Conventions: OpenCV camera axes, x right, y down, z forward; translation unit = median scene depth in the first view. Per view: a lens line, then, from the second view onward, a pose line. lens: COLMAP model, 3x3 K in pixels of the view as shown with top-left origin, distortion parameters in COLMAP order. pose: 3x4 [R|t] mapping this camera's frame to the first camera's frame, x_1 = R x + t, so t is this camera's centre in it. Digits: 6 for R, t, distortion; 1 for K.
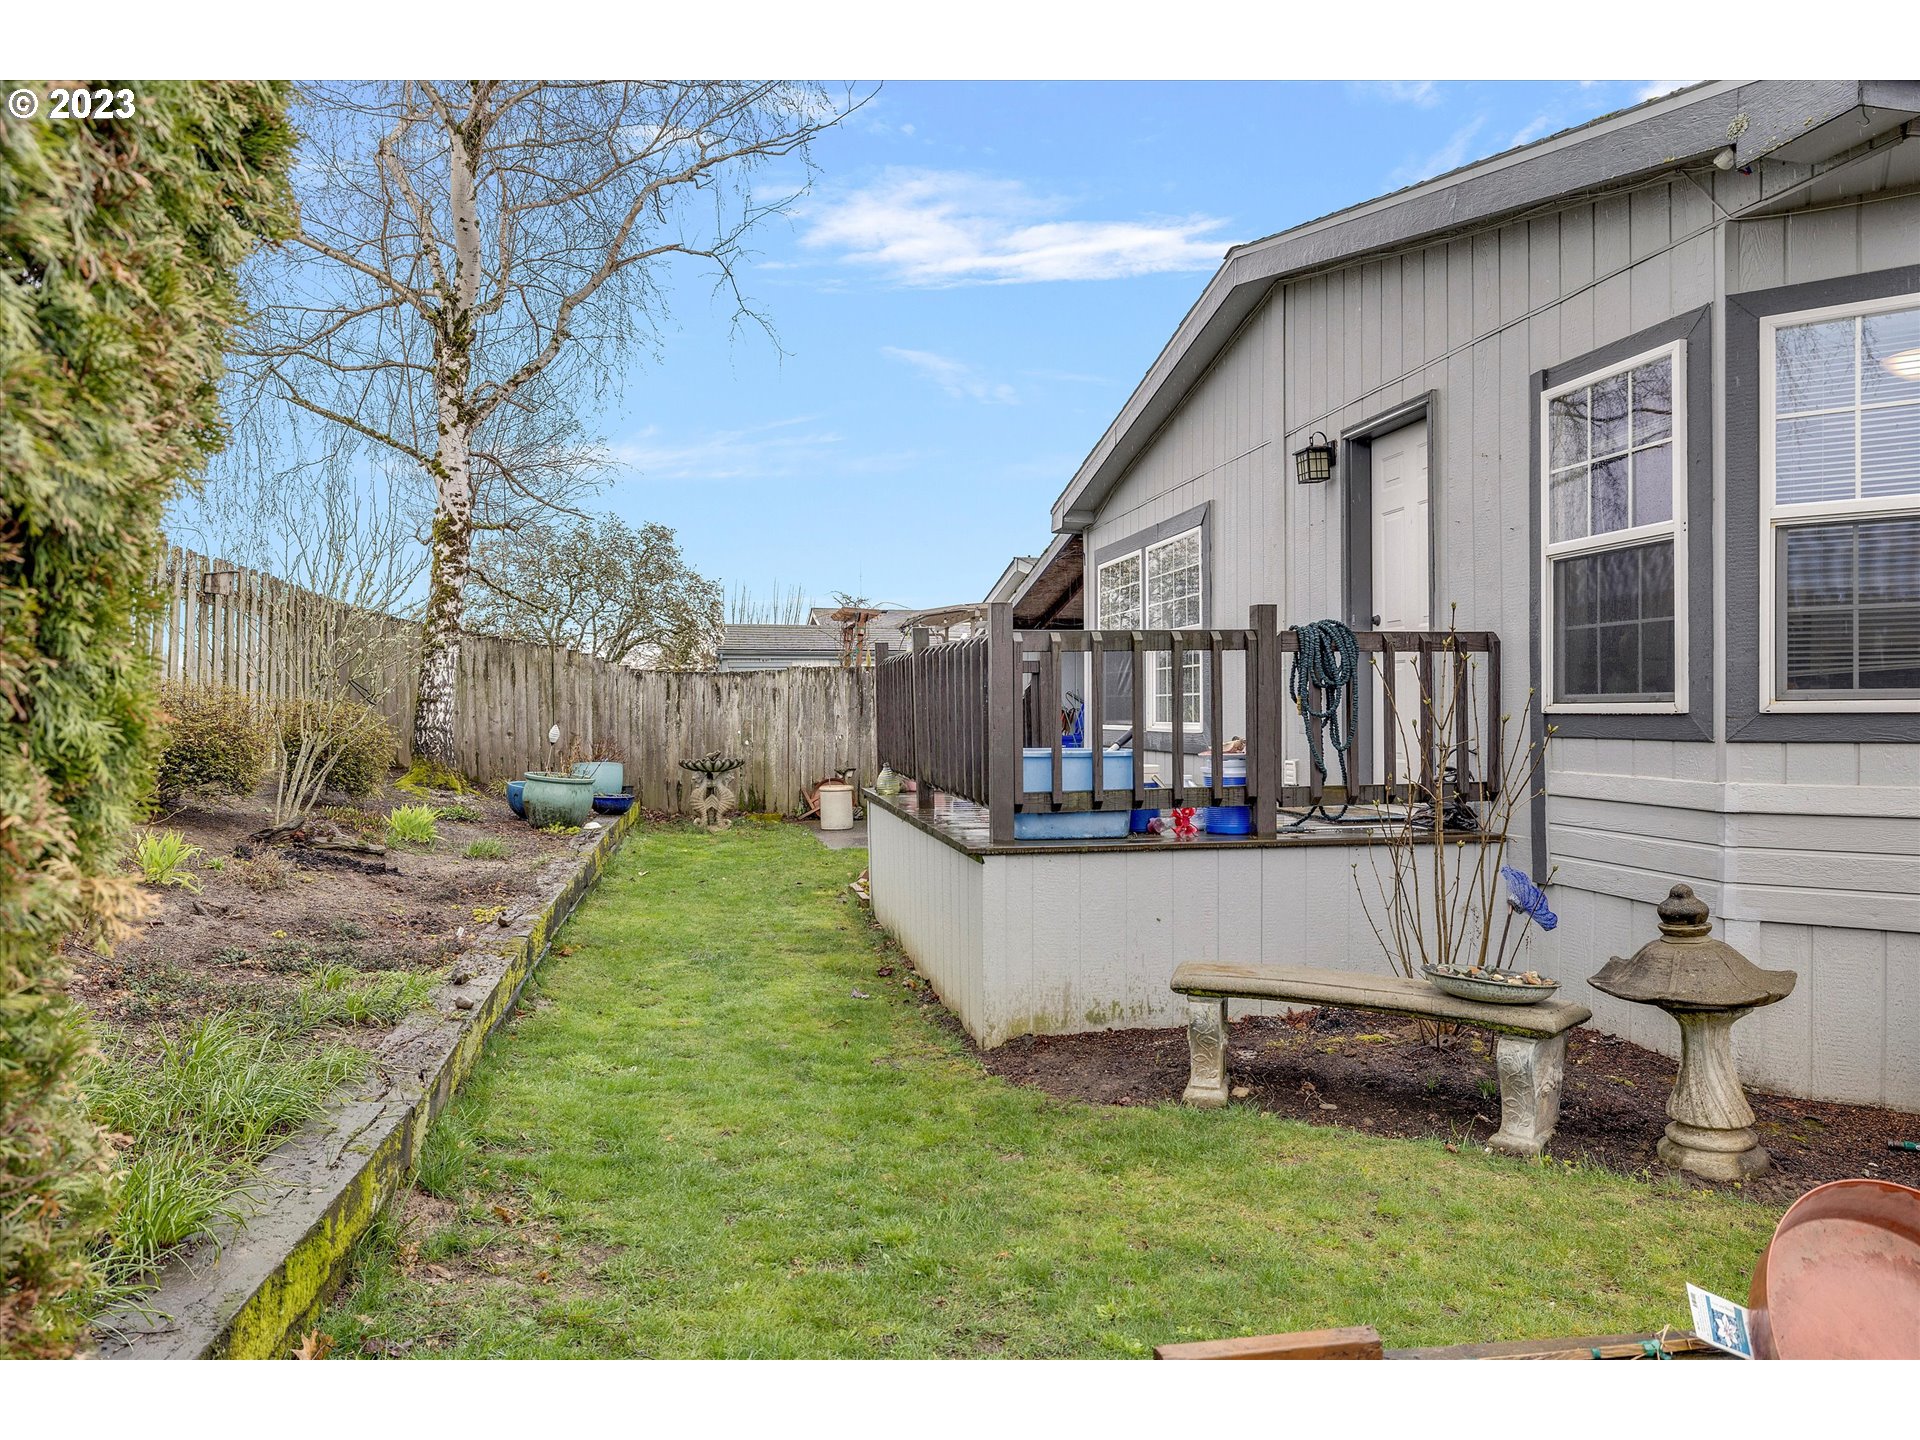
lens RADIAL K [[1165.0, 0, 977.6], [0, 1165.0, 715.9], [0, 0, 1]] dist [-0.002698, 0.002300]
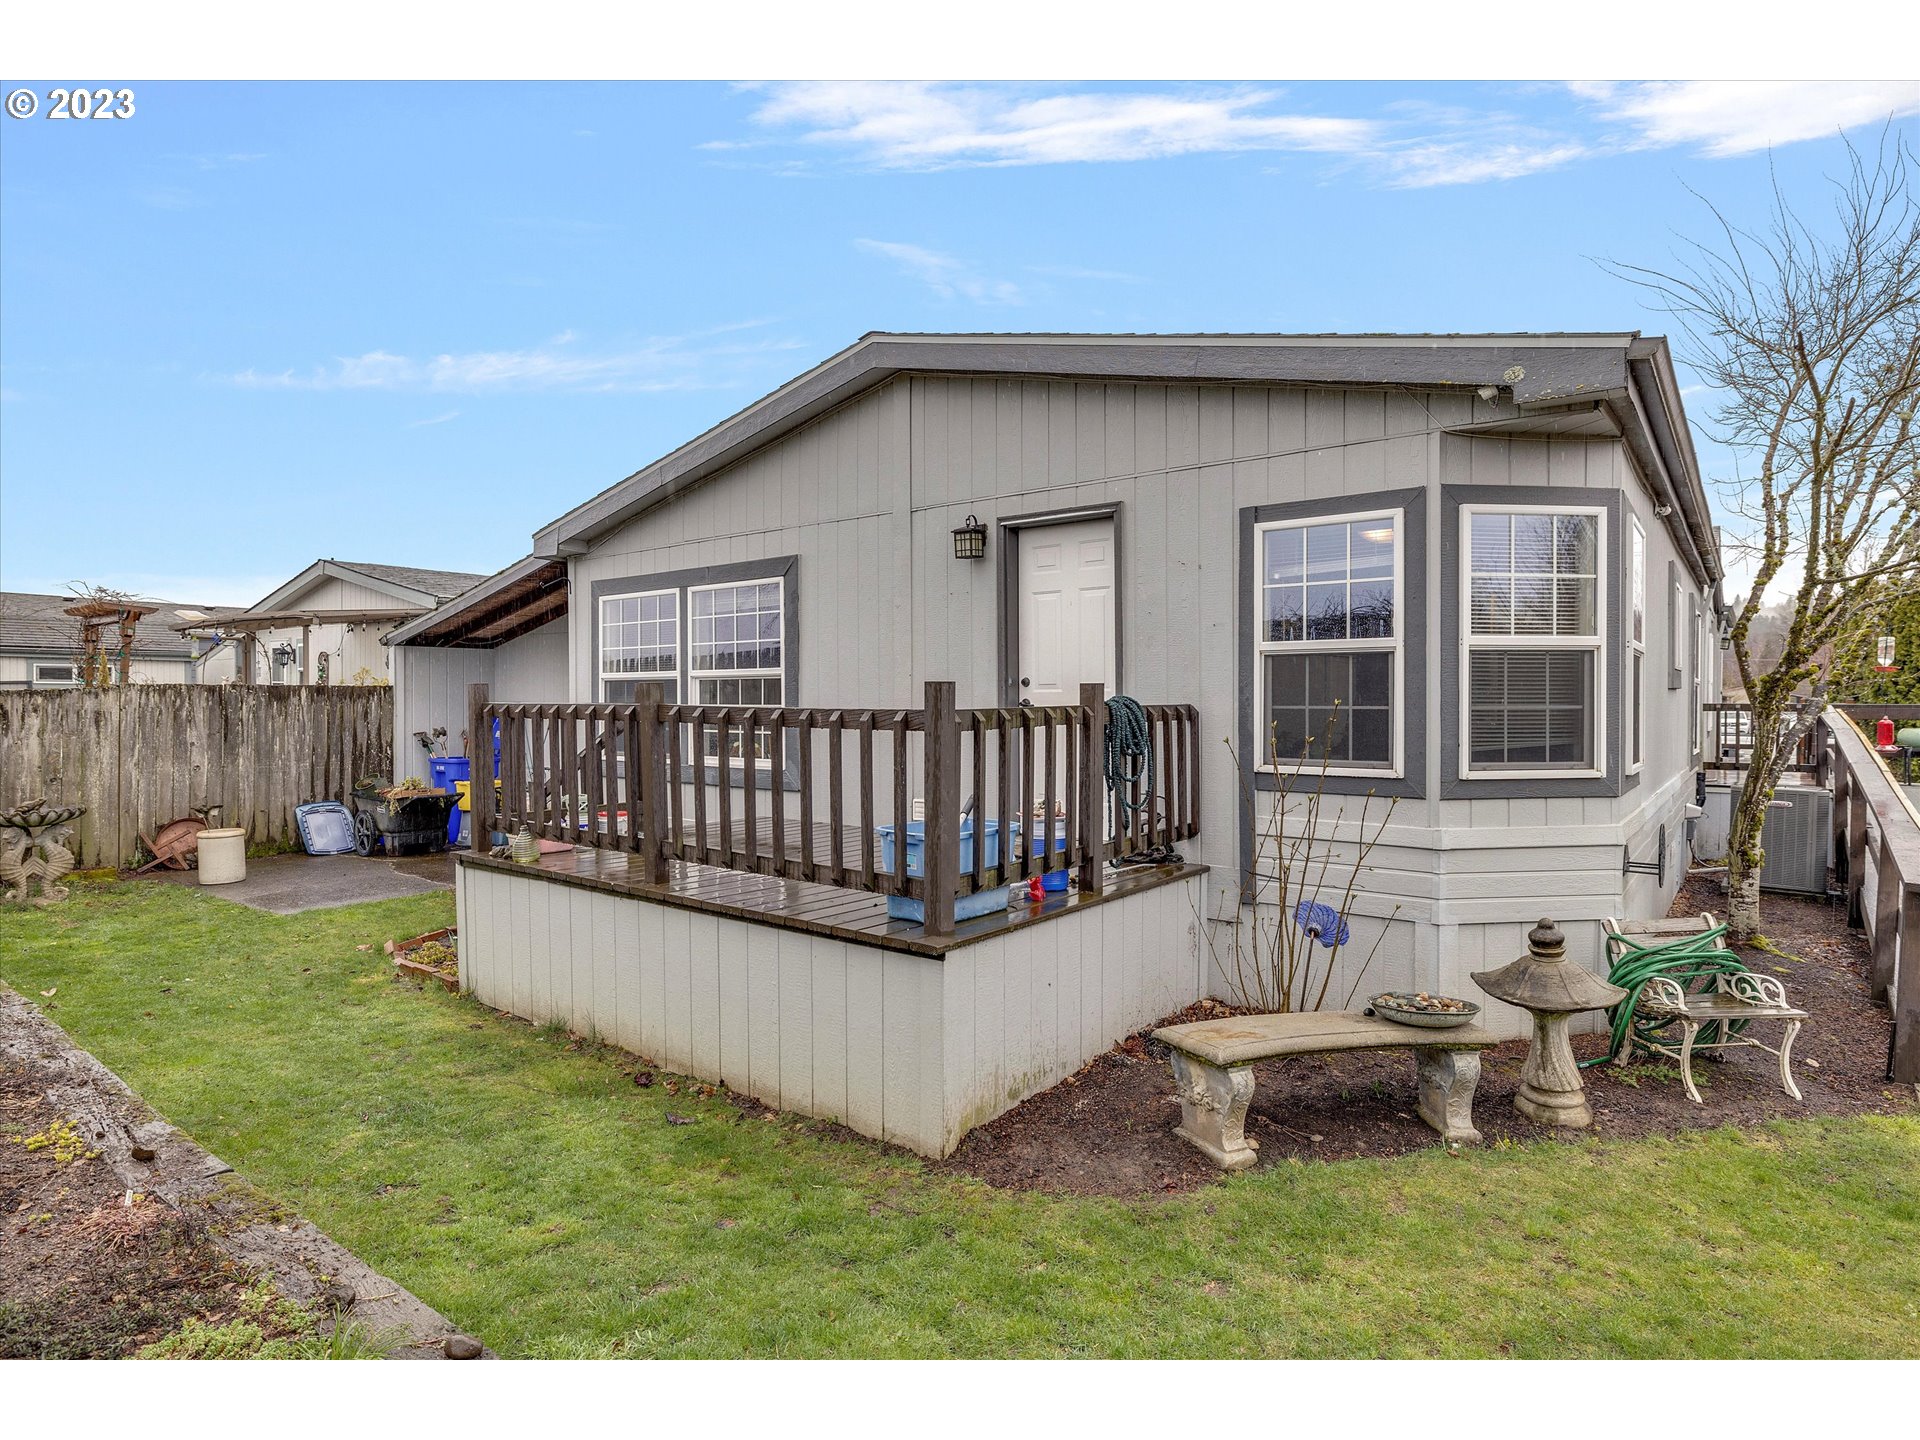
lens RADIAL K [[977.4, 0, 947.2], [0, 977.4, 713.5], [0, 0, 1]] dist [-0.000124, 0.000539]
pose [[0.777271, -0.002514, 0.629160, -0.180891], [0.002183, 0.999997, 0.001300, -0.027079], [-0.629162, 0.000363, 0.777274, 0.144387]]
